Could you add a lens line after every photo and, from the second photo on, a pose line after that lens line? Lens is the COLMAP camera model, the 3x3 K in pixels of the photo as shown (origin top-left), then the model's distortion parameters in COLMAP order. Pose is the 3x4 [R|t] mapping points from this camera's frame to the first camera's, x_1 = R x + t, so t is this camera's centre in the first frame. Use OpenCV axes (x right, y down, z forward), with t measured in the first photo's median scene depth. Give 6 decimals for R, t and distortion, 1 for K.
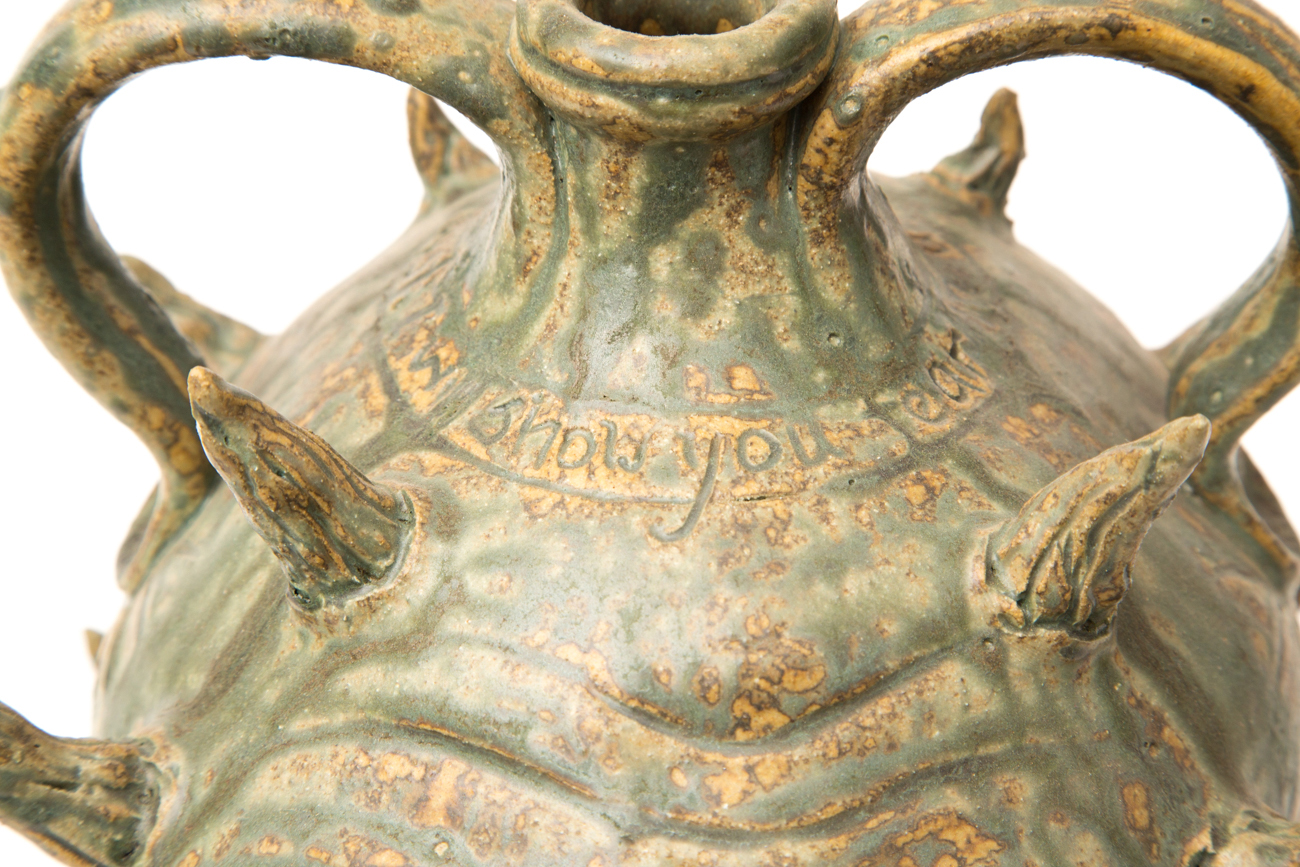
lens RADIAL K [[3302.3, 0, 652.0], [0, 3302.3, 437.1], [0, 0, 1]] dist [0.224407, 0.000000]
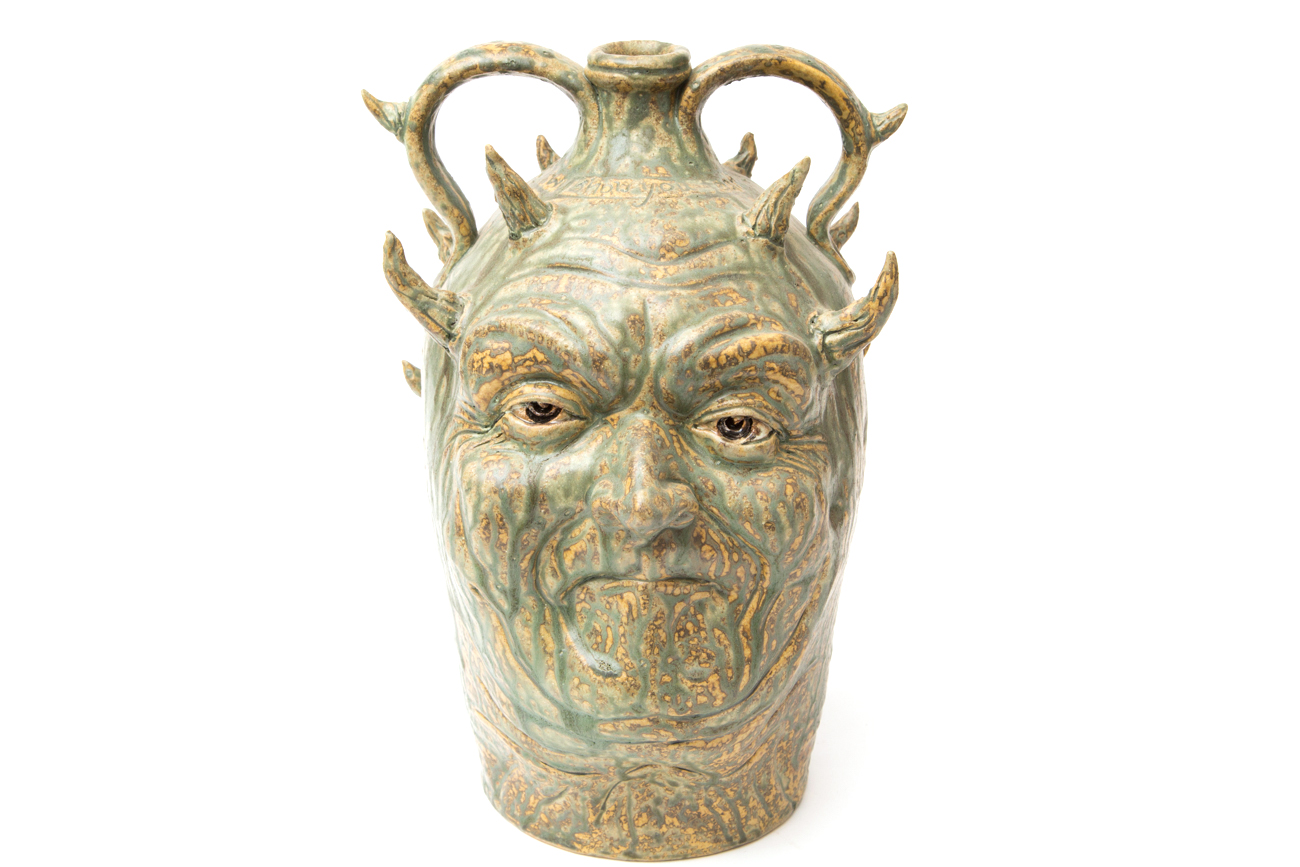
lens RADIAL K [[2406.8, 0, 623.6], [0, 2406.8, 416.8], [0, 0, 1]] dist [-0.002832, 0.000000]
pose [[0.999310, 0.010699, 0.035577, -0.083677], [-0.000204, 0.959198, -0.282737, 0.828876], [-0.037150, 0.282534, 0.958538, -1.054758]]
